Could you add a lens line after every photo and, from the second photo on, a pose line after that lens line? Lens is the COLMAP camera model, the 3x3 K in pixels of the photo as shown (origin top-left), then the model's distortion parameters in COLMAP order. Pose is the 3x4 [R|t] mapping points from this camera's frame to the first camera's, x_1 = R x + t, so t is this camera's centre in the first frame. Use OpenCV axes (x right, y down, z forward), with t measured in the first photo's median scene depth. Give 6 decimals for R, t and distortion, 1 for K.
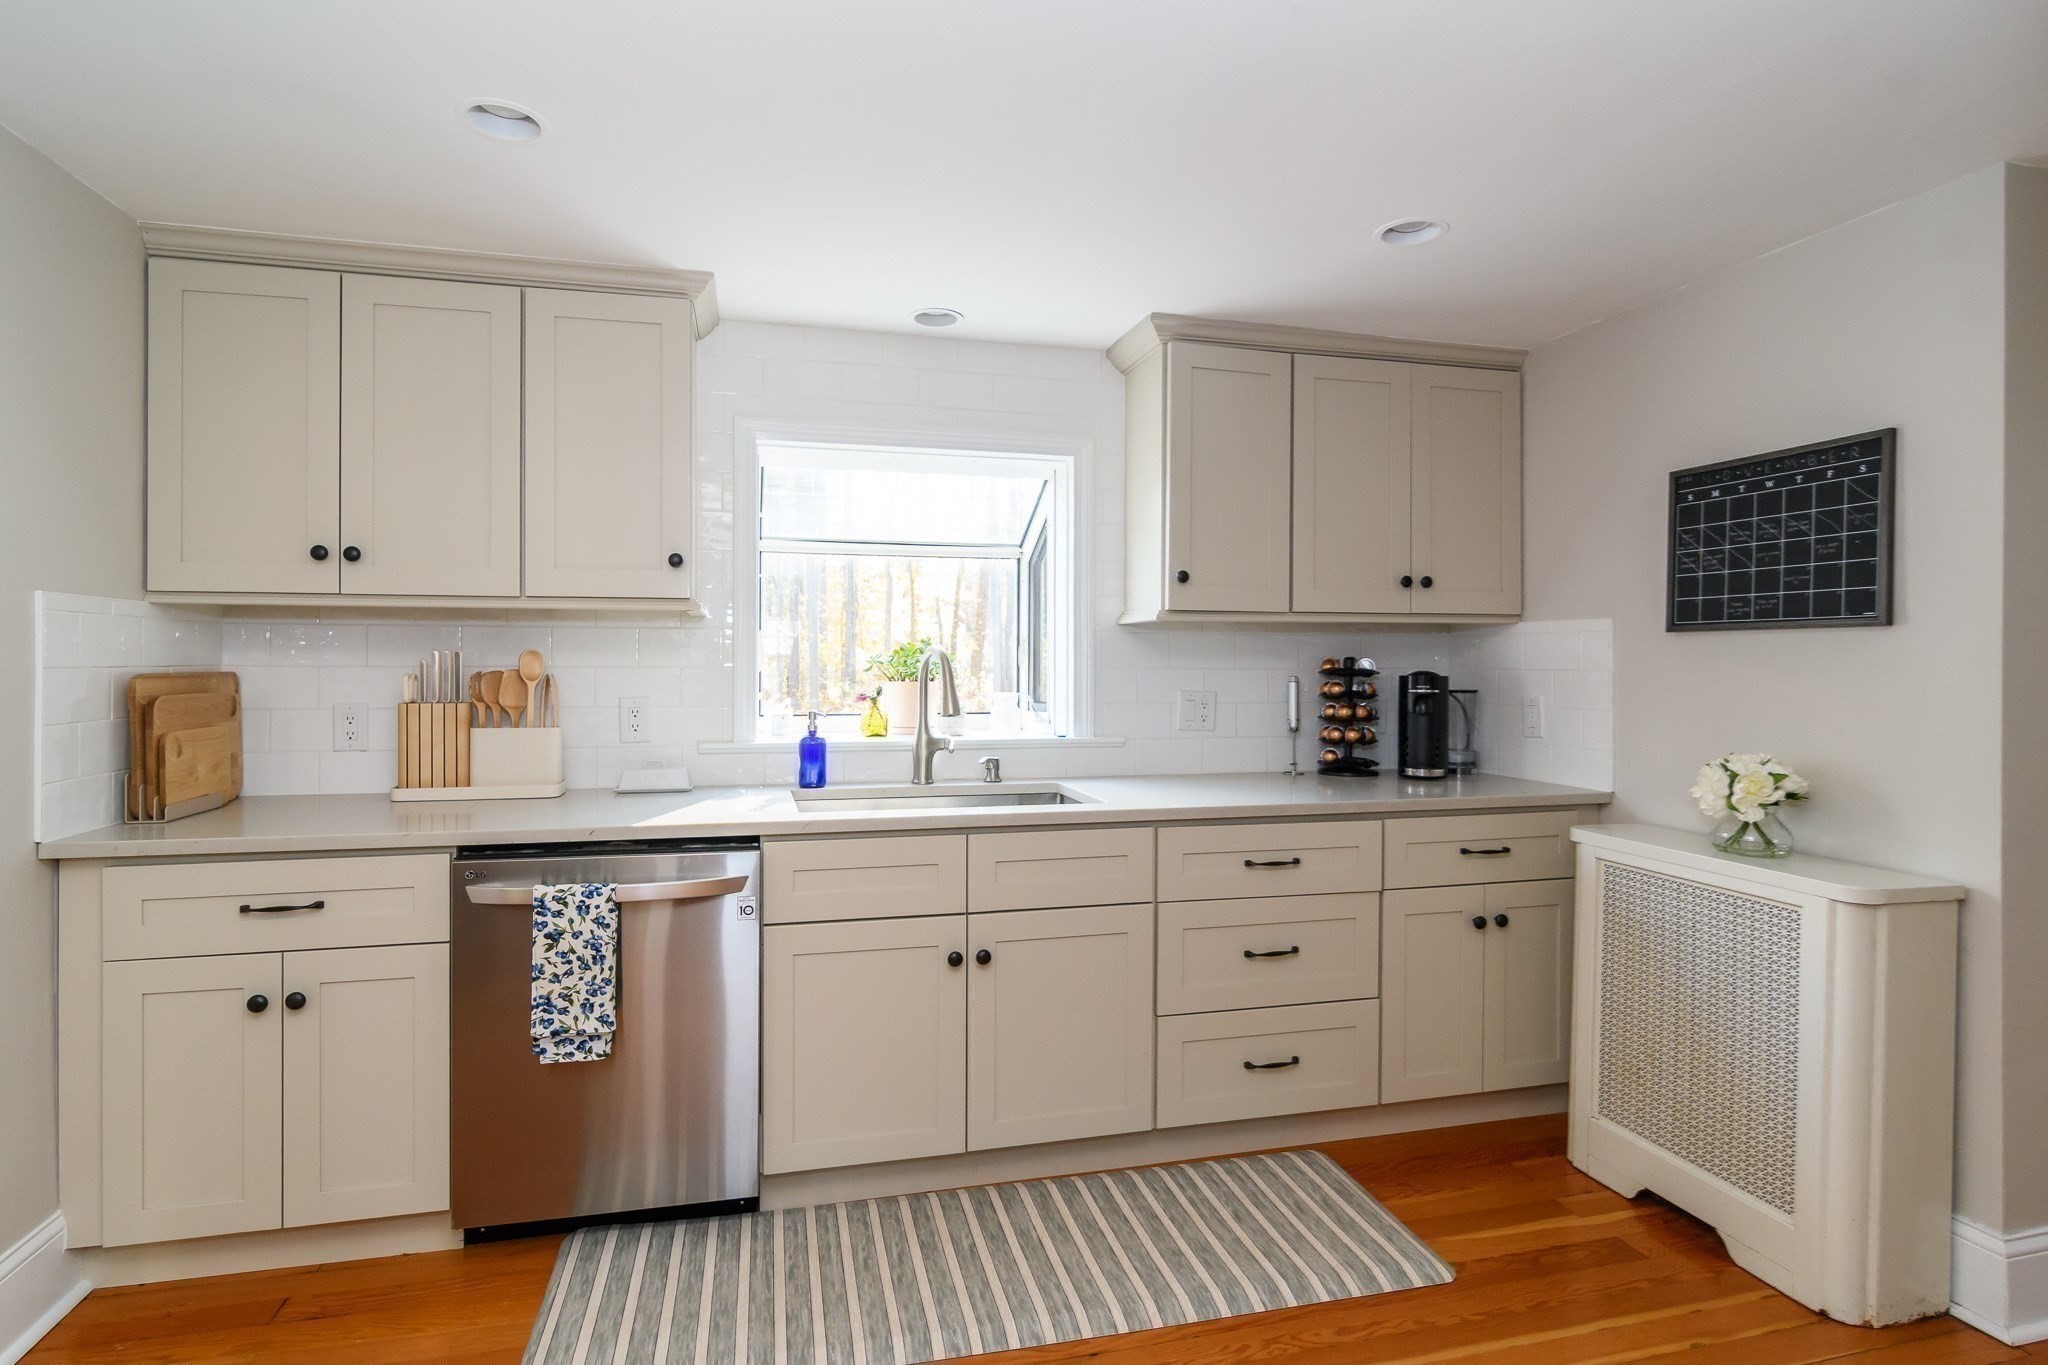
lens RADIAL K [[1022.7, 0, 1021.9], [0, 1022.7, 668.2], [0, 0, 1]] dist [-0.006417, -0.000254]
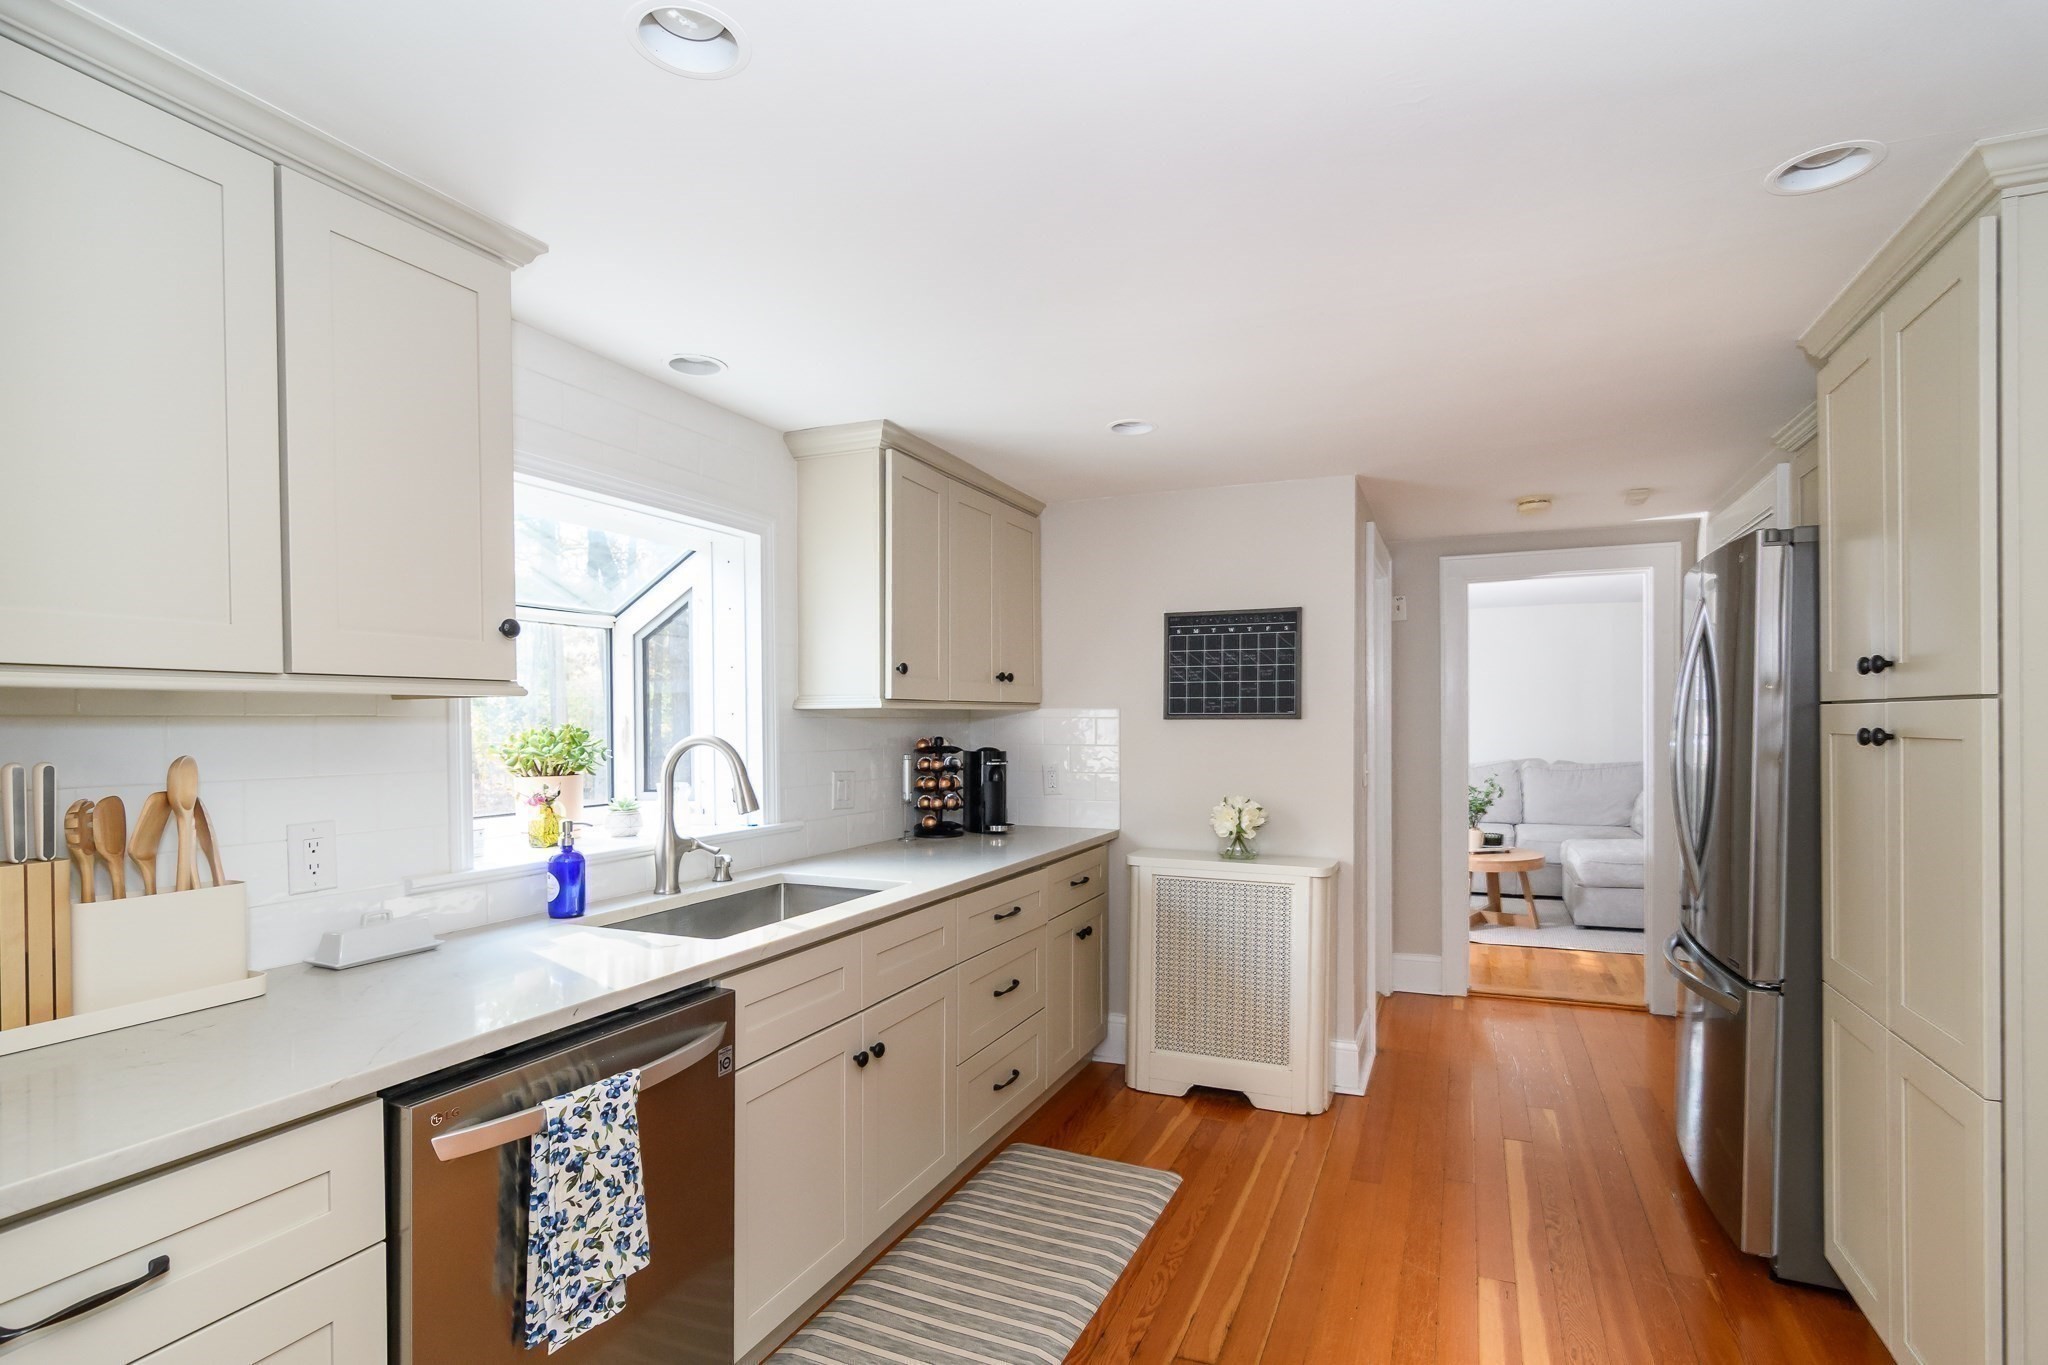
lens RADIAL K [[1001.2, 0, 1040.6], [0, 1001.2, 736.9], [0, 0, 1]] dist [-0.003905, -0.000201]
pose [[0.598341, -0.018517, 0.801028, -0.726486], [0.007994, 0.999821, 0.017141, -0.039929], [-0.801202, -0.003852, 0.598382, 0.289286]]
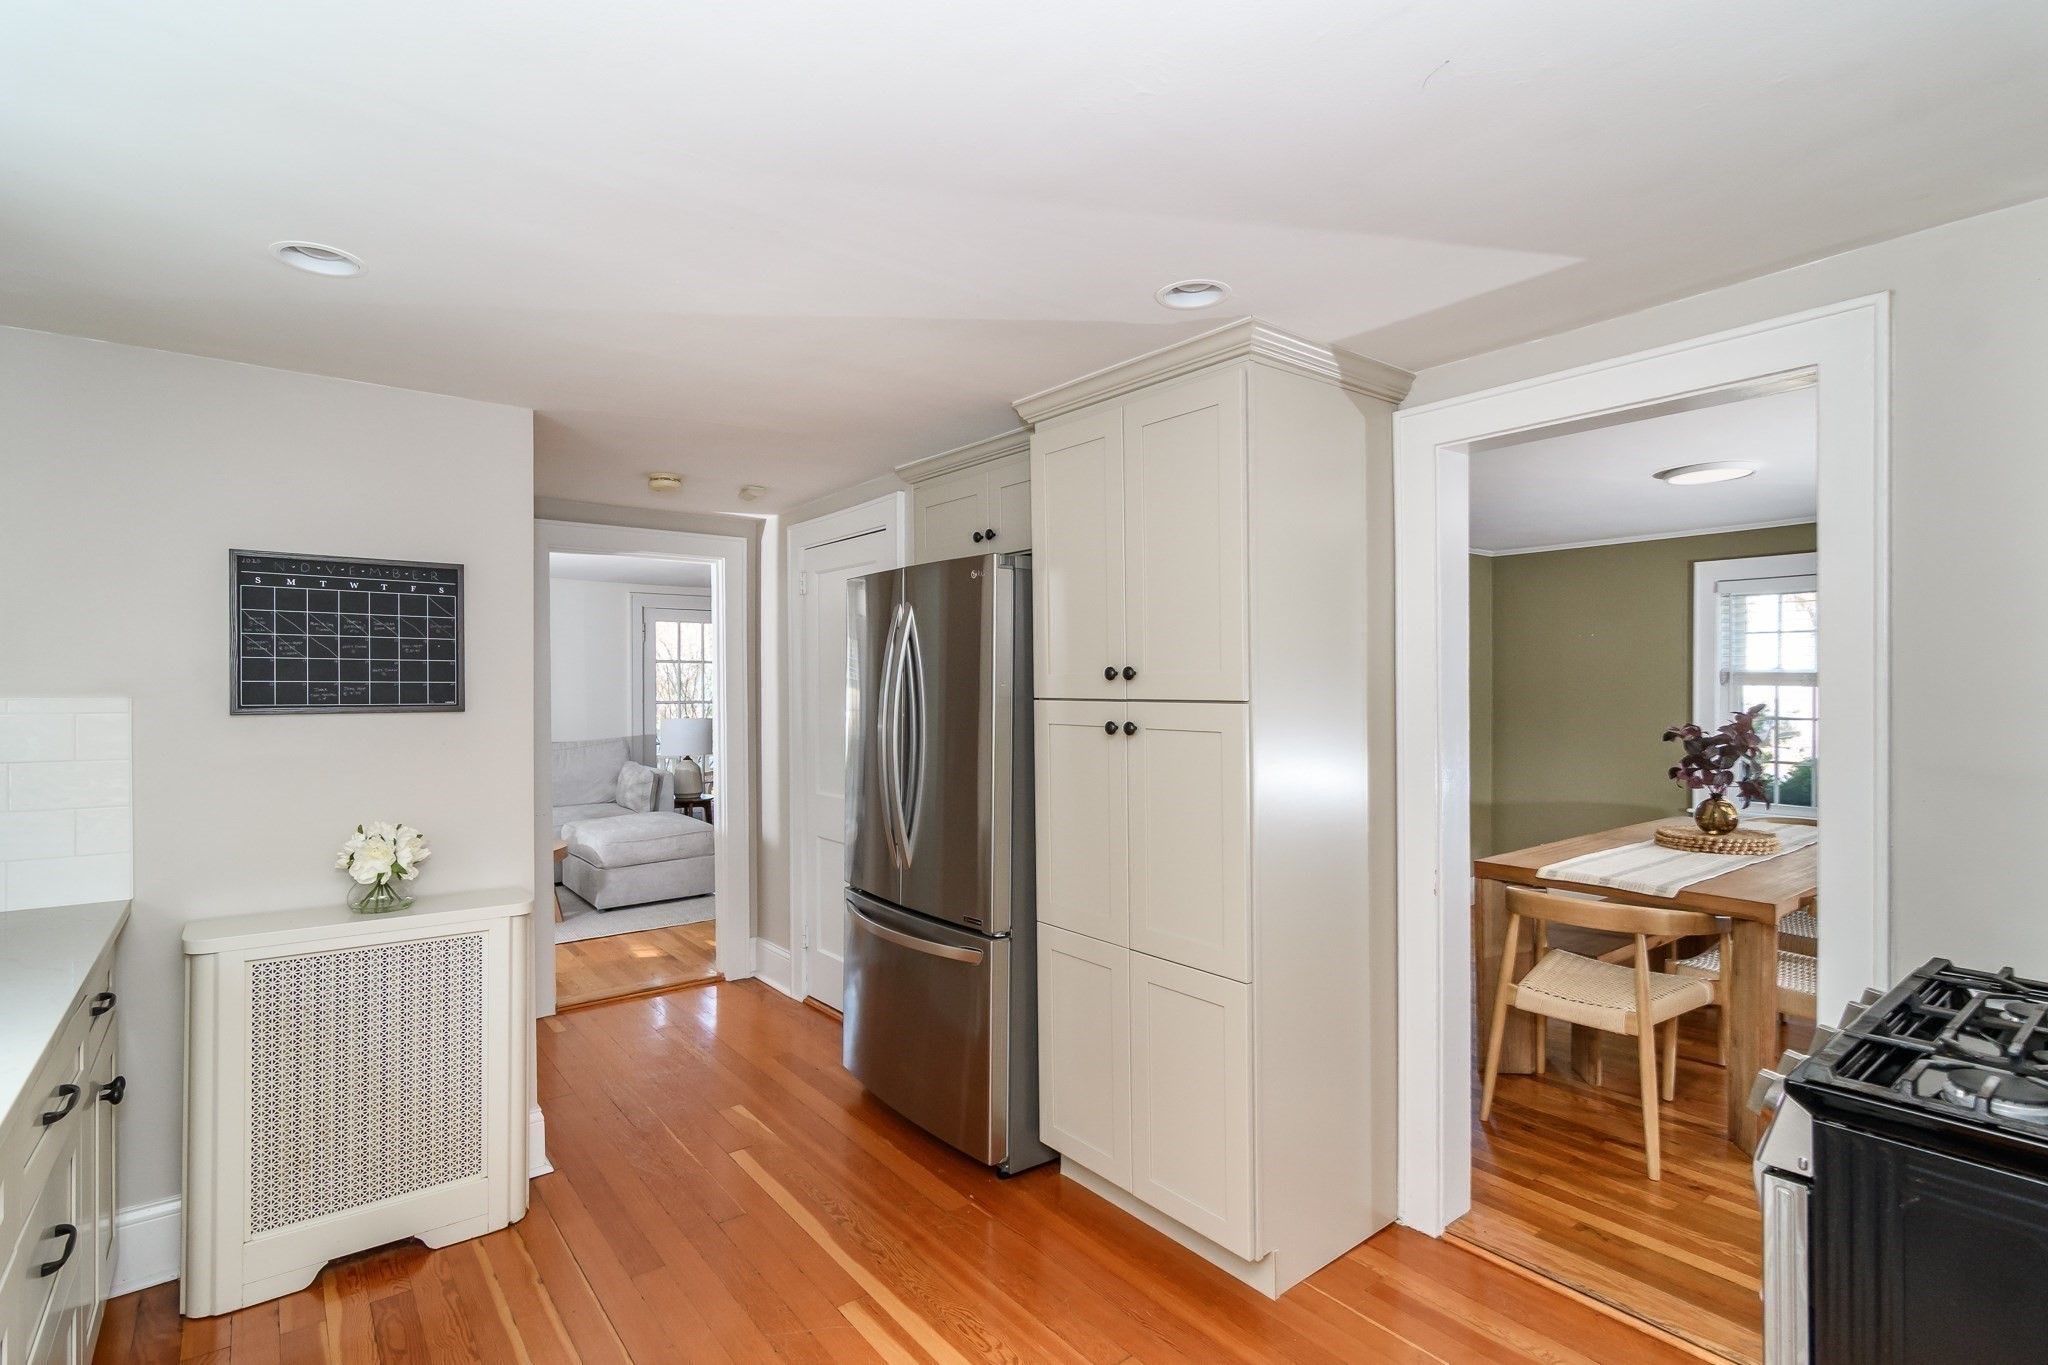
lens RADIAL K [[1001.2, 0, 1038.4], [0, 1001.2, 697.9], [0, 0, 1]] dist [-0.003905, -0.000201]
pose [[-0.416883, -0.013050, 0.908867, -0.596373], [0.002158, 0.999880, 0.015346, -0.070679], [-0.908958, 0.008359, -0.416804, 0.771621]]
